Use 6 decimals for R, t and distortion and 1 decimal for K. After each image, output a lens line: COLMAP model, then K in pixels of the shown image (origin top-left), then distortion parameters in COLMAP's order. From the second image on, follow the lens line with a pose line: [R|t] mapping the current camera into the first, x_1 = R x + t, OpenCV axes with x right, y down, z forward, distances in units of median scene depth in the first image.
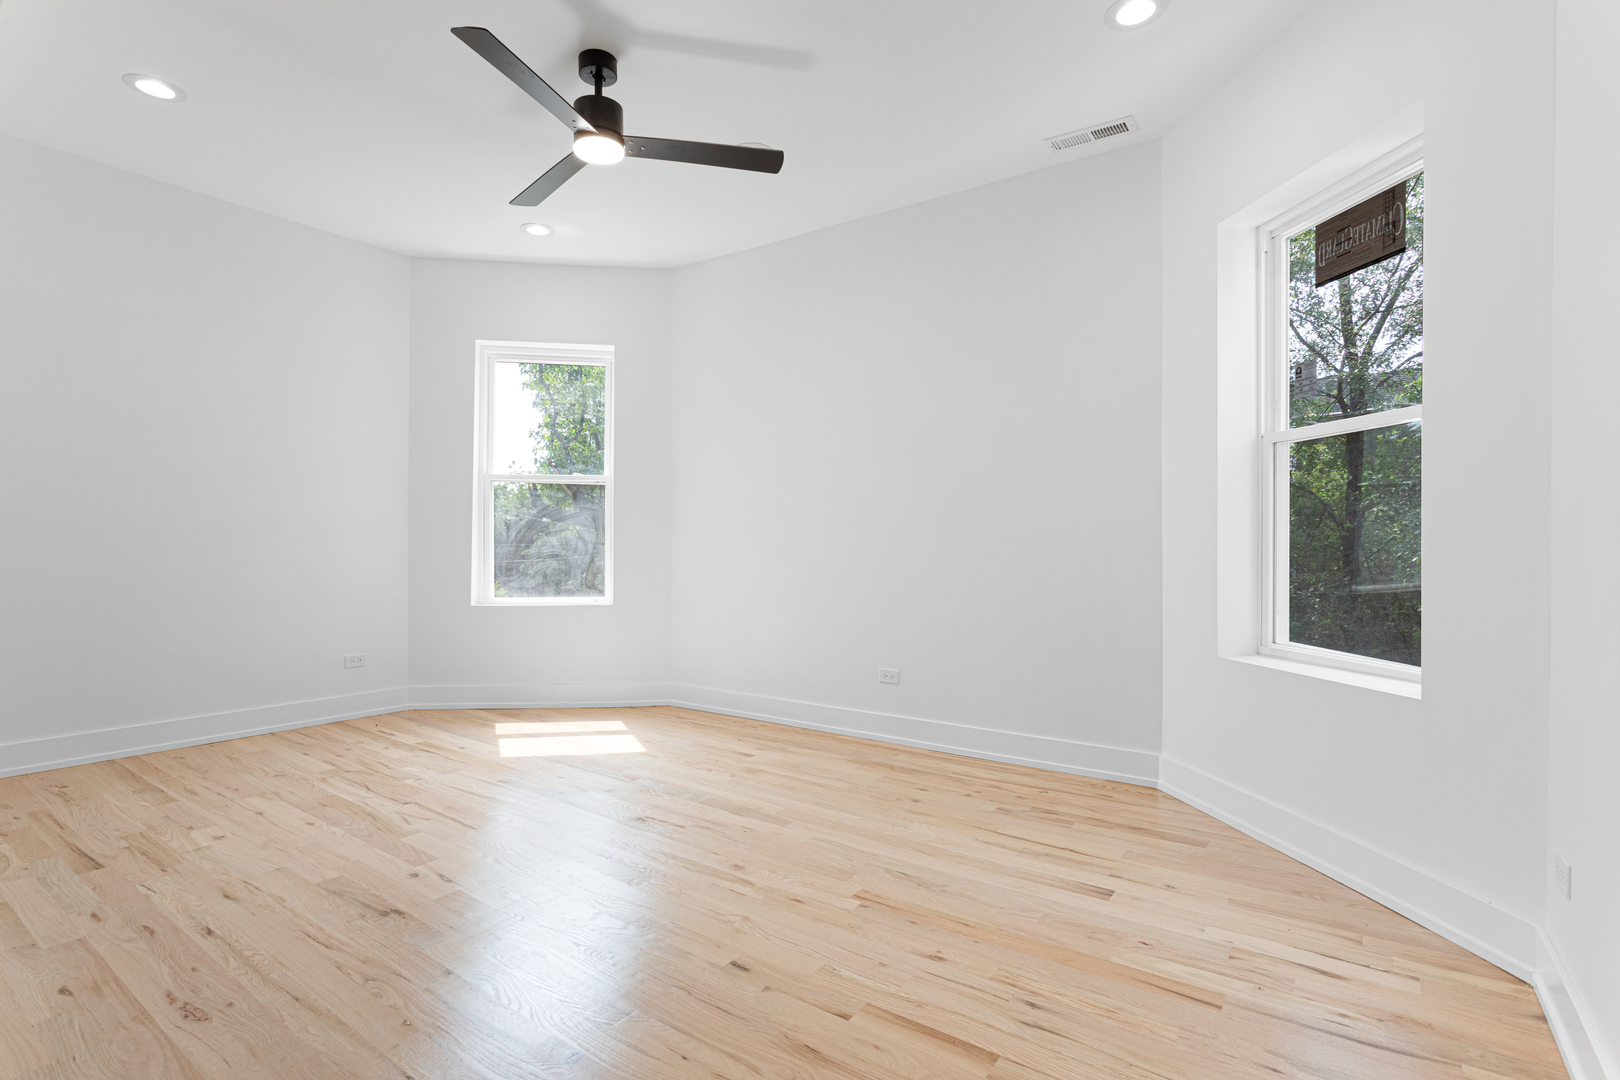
lens RADIAL K [[782.0, 0, 818.4], [0, 782.0, 560.7], [0, 0, 1]] dist [-0.002346, -0.000092]
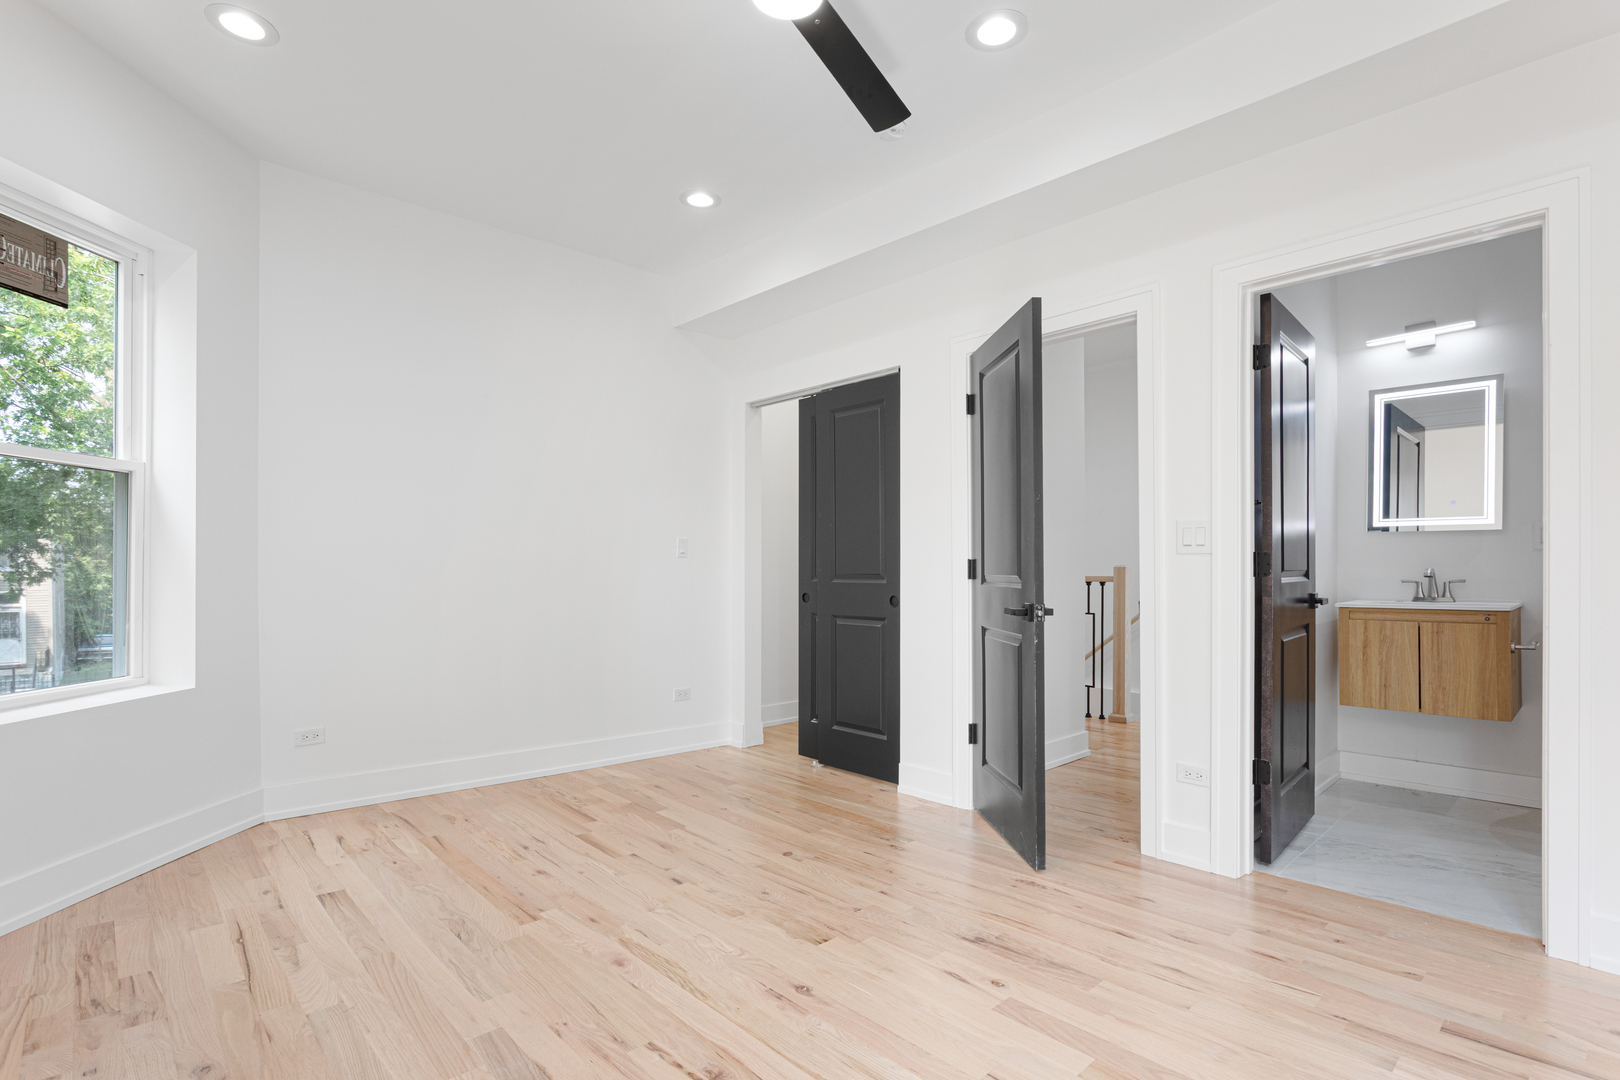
lens RADIAL K [[782.0, 0, 818.4], [0, 782.0, 560.7], [0, 0, 1]] dist [-0.002346, -0.000092]
pose [[-0.980107, -0.002234, 0.198459, -0.504898], [0.000938, 0.999873, 0.015886, -0.057150], [-0.198469, 0.015756, -0.979981, 1.872868]]
